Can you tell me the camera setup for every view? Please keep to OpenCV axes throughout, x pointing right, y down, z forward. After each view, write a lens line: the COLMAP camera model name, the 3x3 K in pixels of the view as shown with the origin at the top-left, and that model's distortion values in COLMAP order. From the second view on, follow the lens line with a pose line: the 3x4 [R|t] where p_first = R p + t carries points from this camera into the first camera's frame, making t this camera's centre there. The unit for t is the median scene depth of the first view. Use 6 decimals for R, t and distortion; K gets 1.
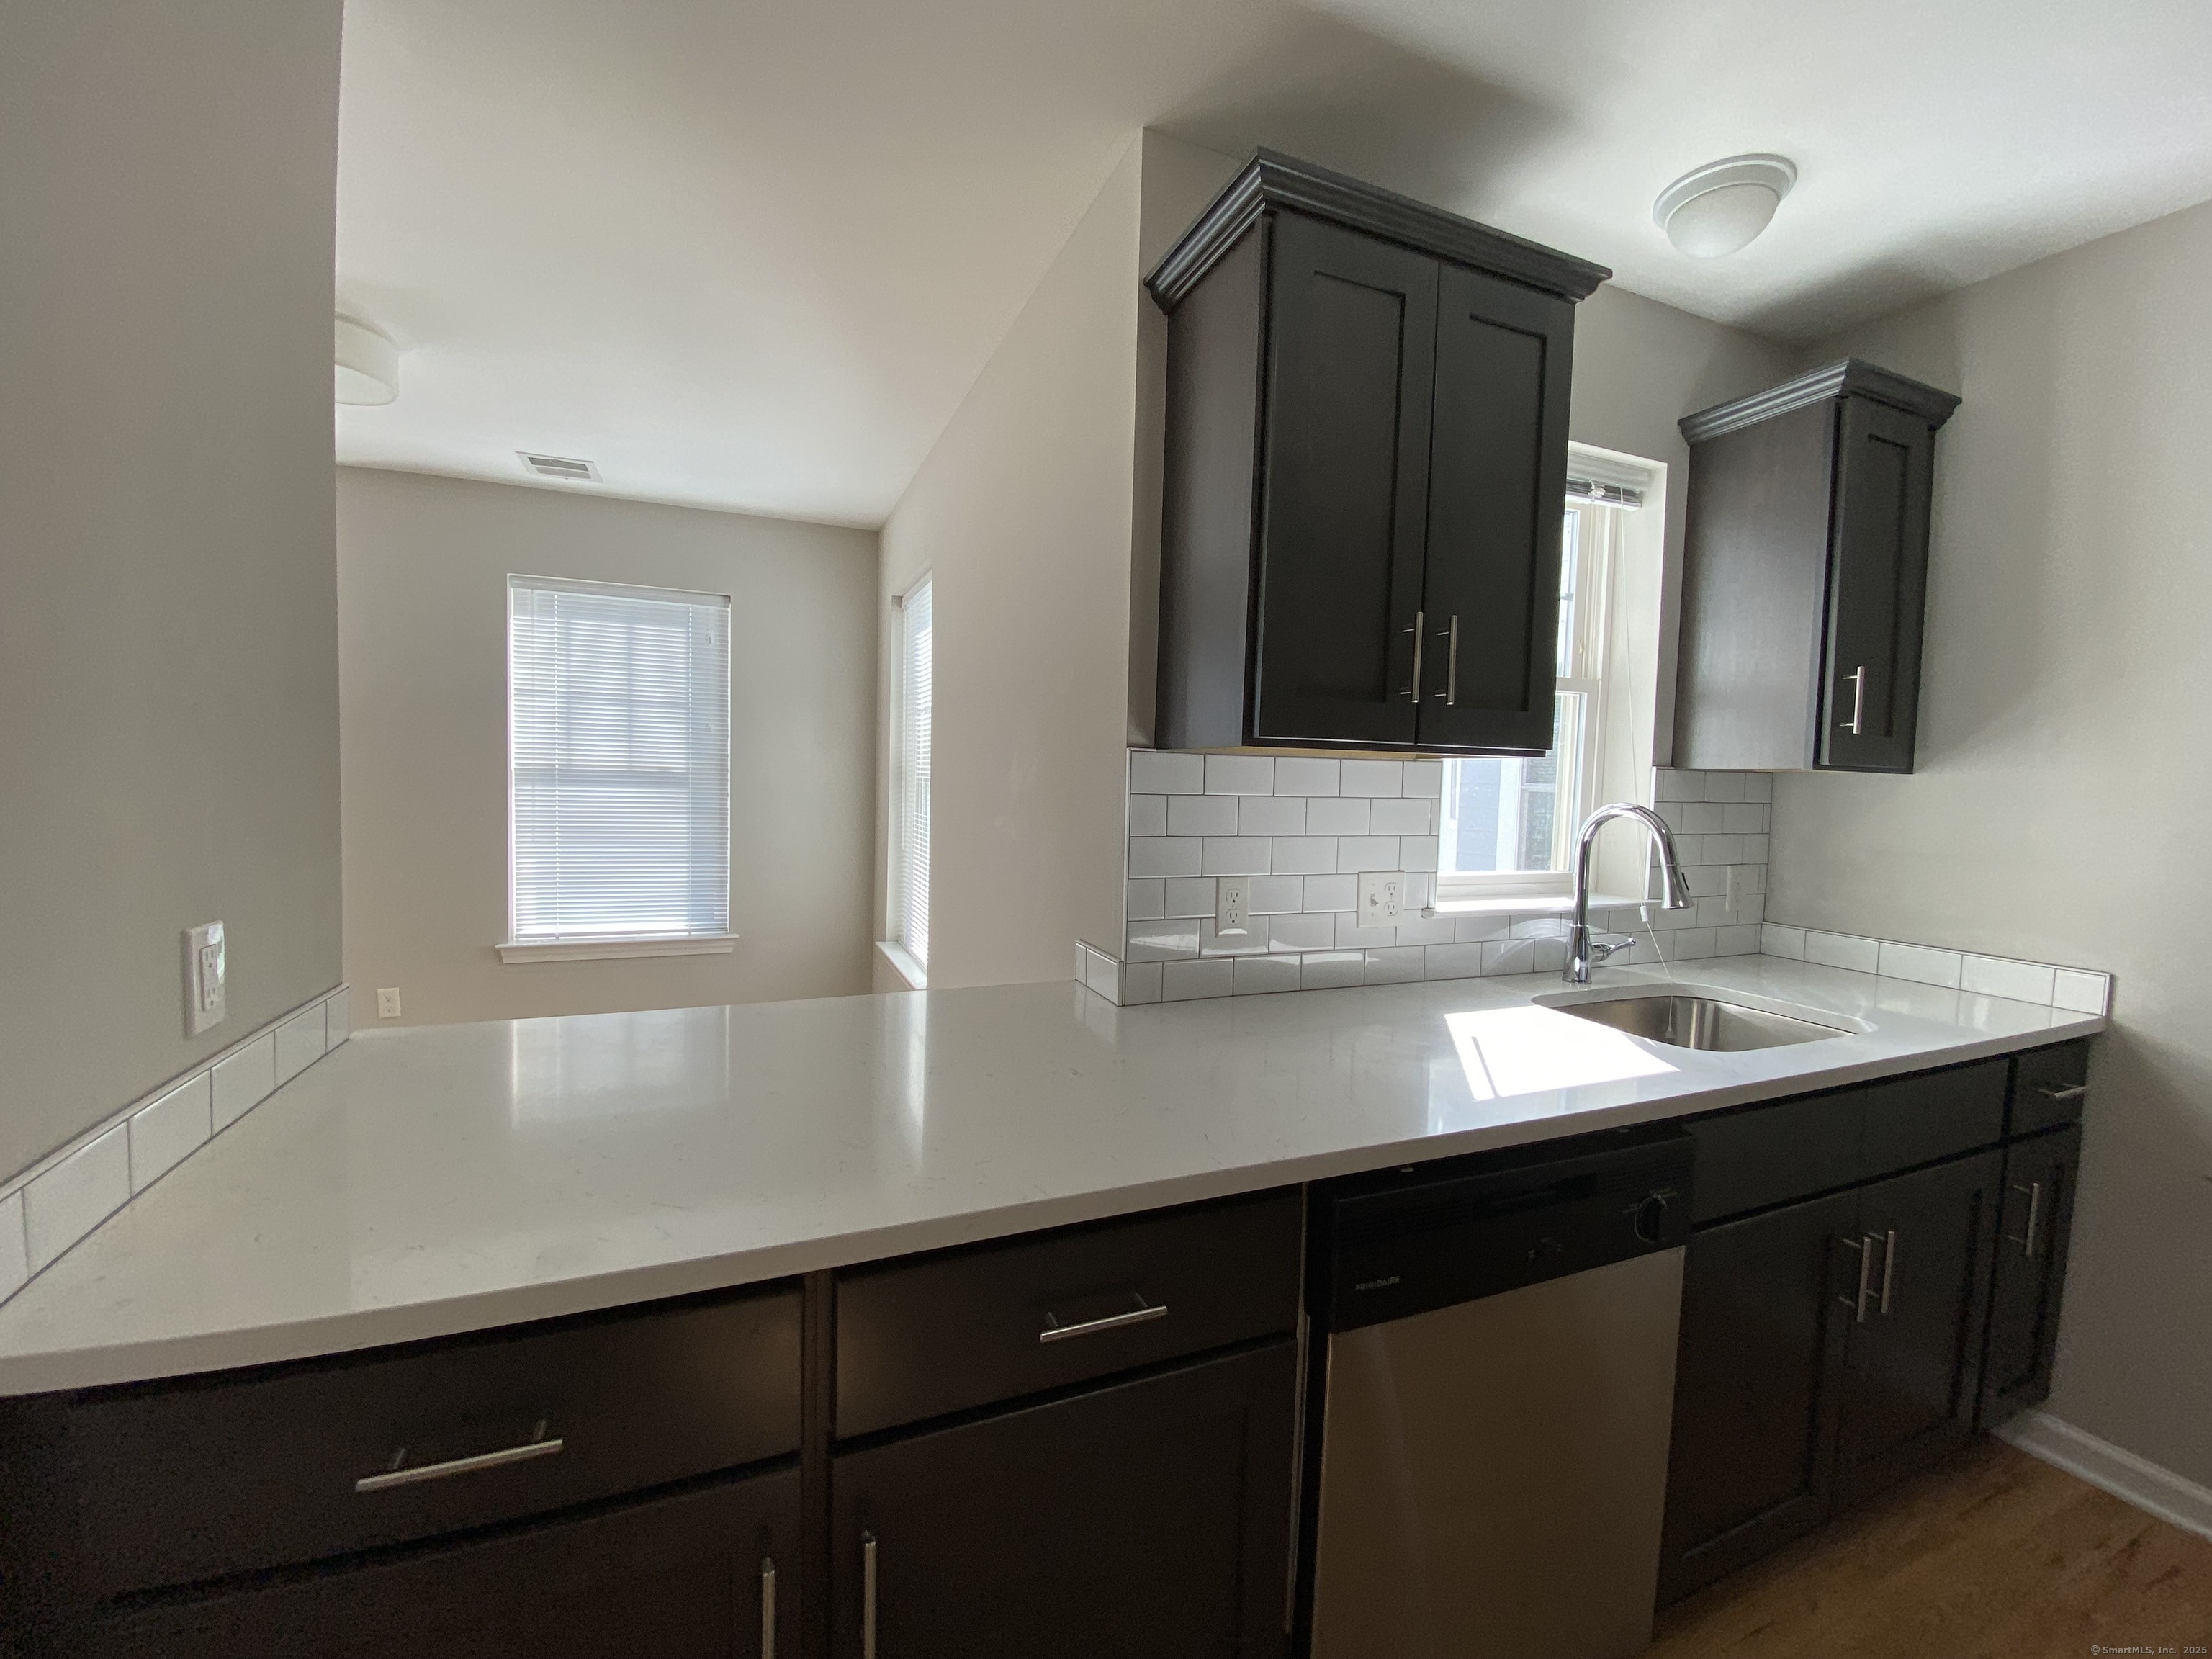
lens RADIAL K [[880.2, 0, 1095.7], [0, 880.2, 835.3], [0, 0, 1]] dist [-0.001107, -0.009241]
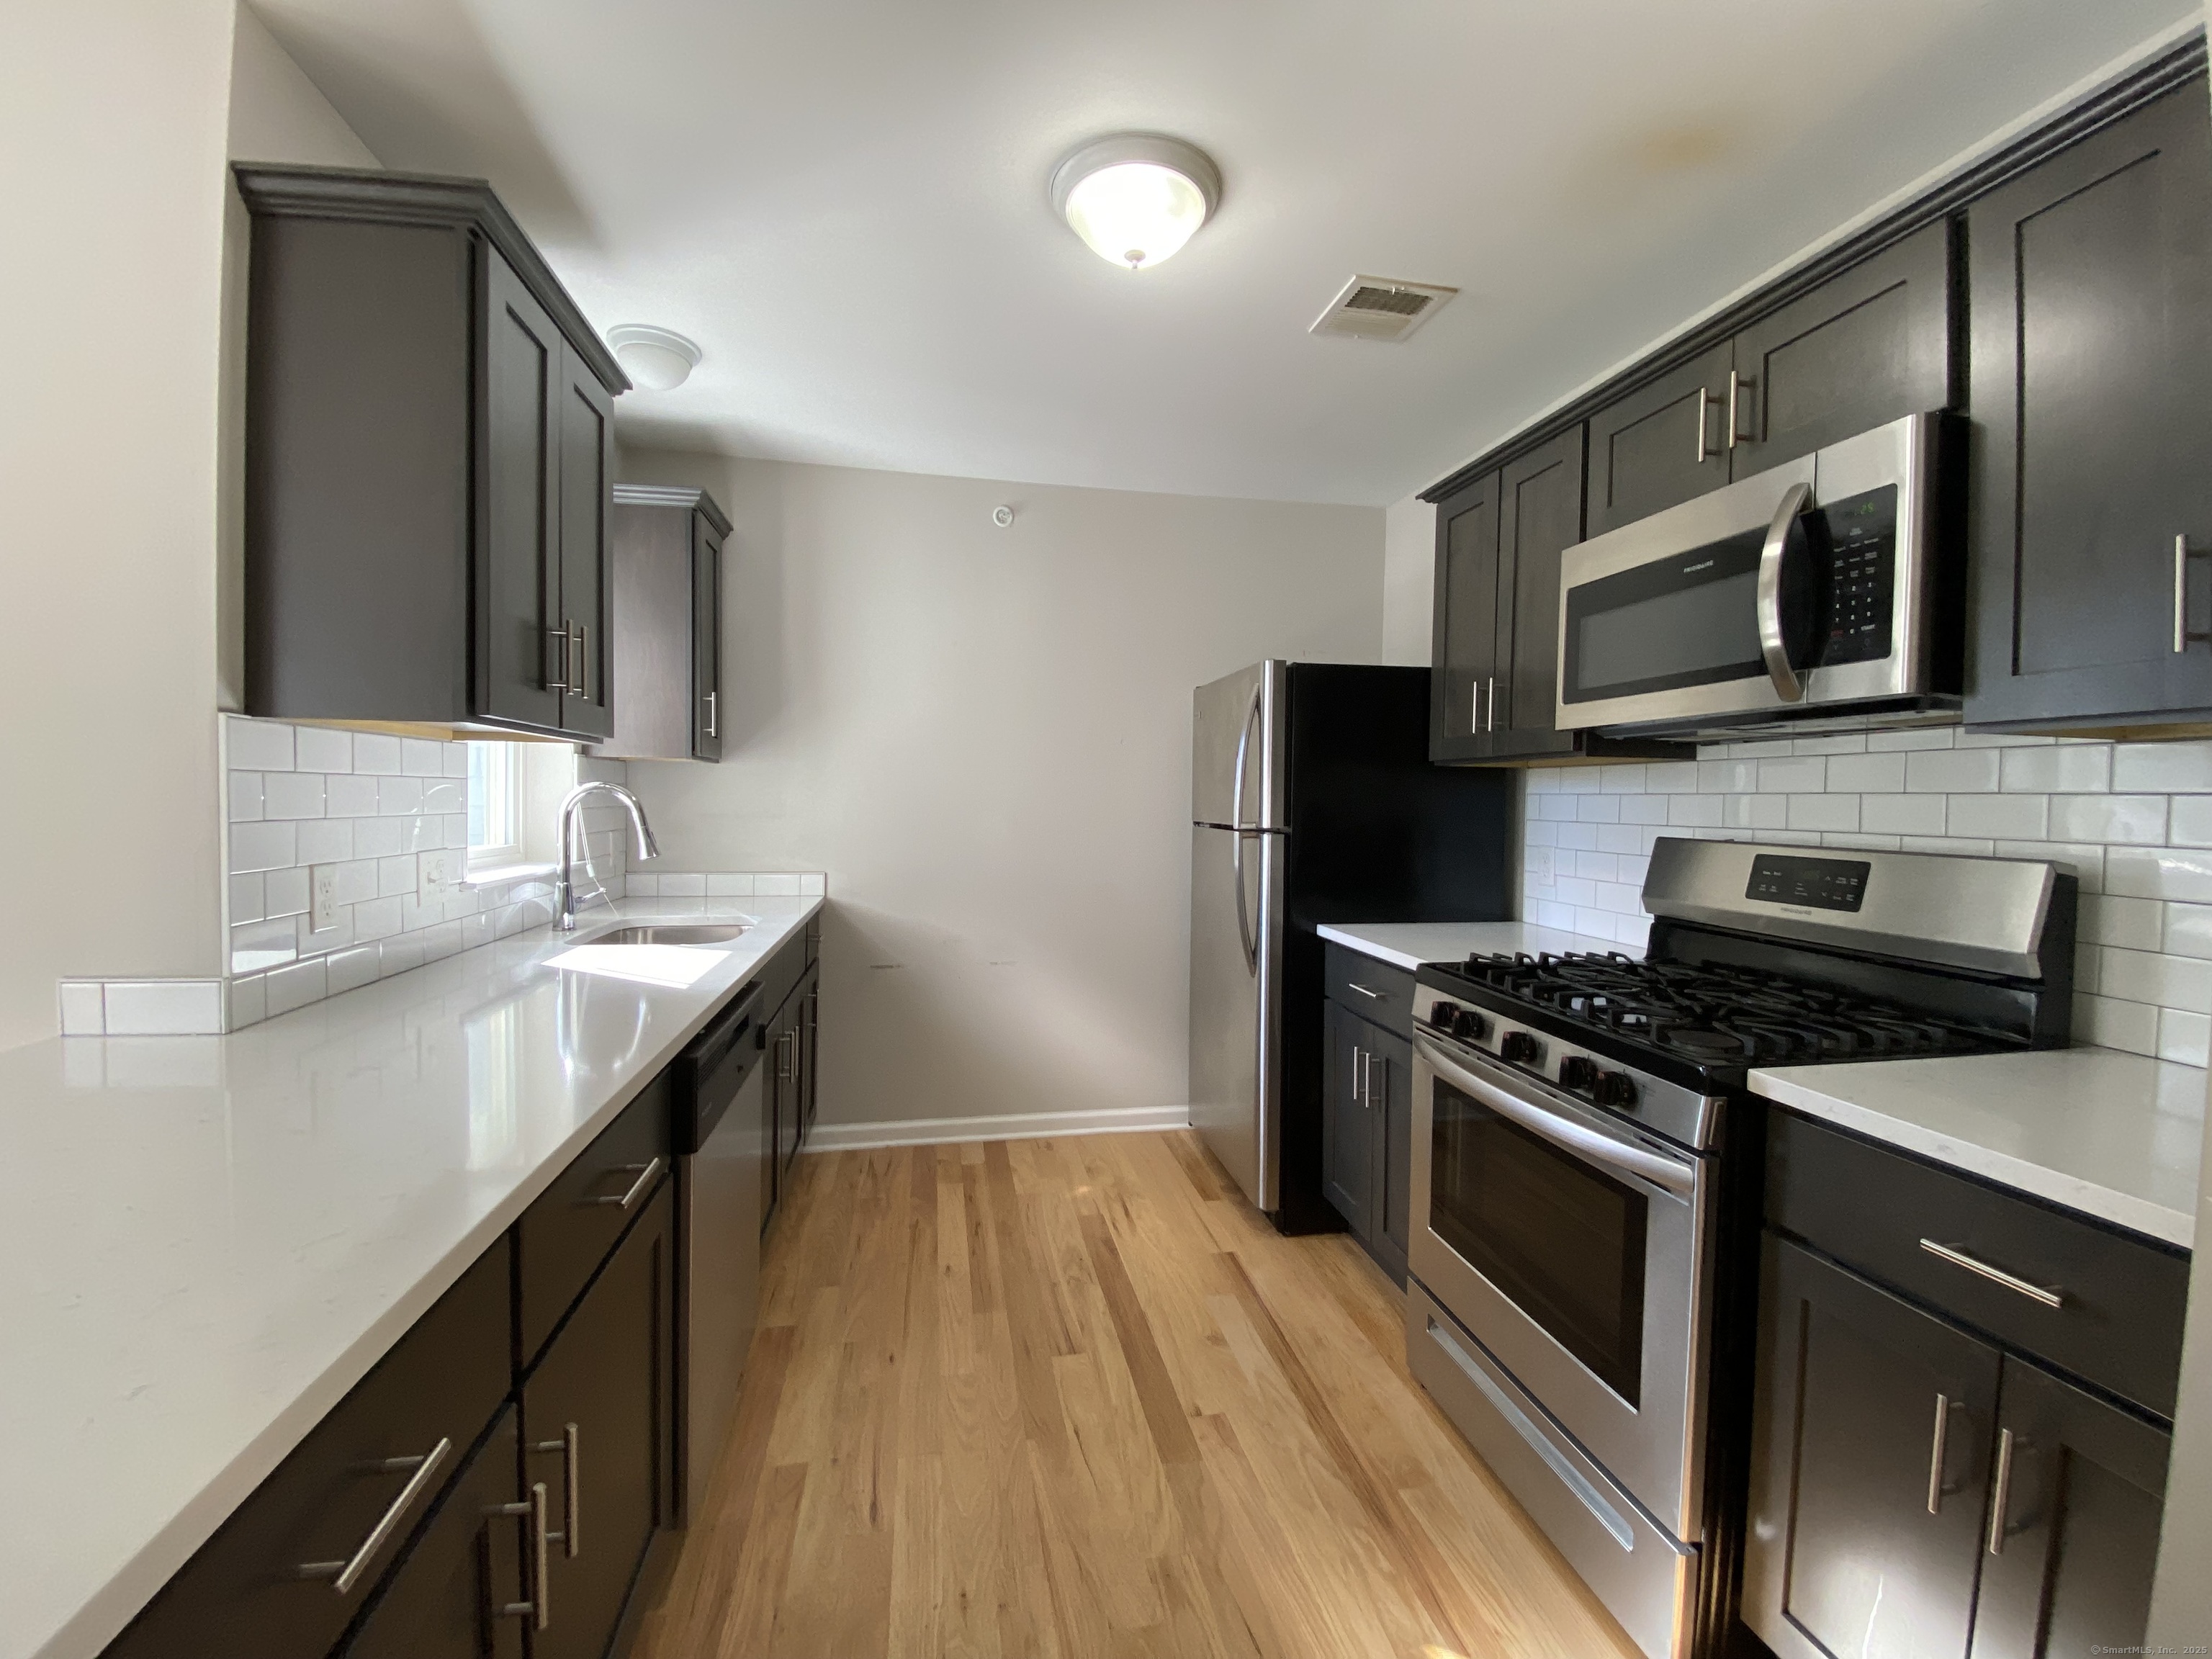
lens RADIAL K [[880.2, 0, 1095.7], [0, 880.2, 835.3], [0, 0, 1]] dist [-0.001107, -0.009241]
pose [[0.192910, -0.060812, 0.979330, -0.552340], [0.049657, 0.997404, 0.052153, 0.010396], [-0.979959, 0.038570, 0.195429, 0.058015]]
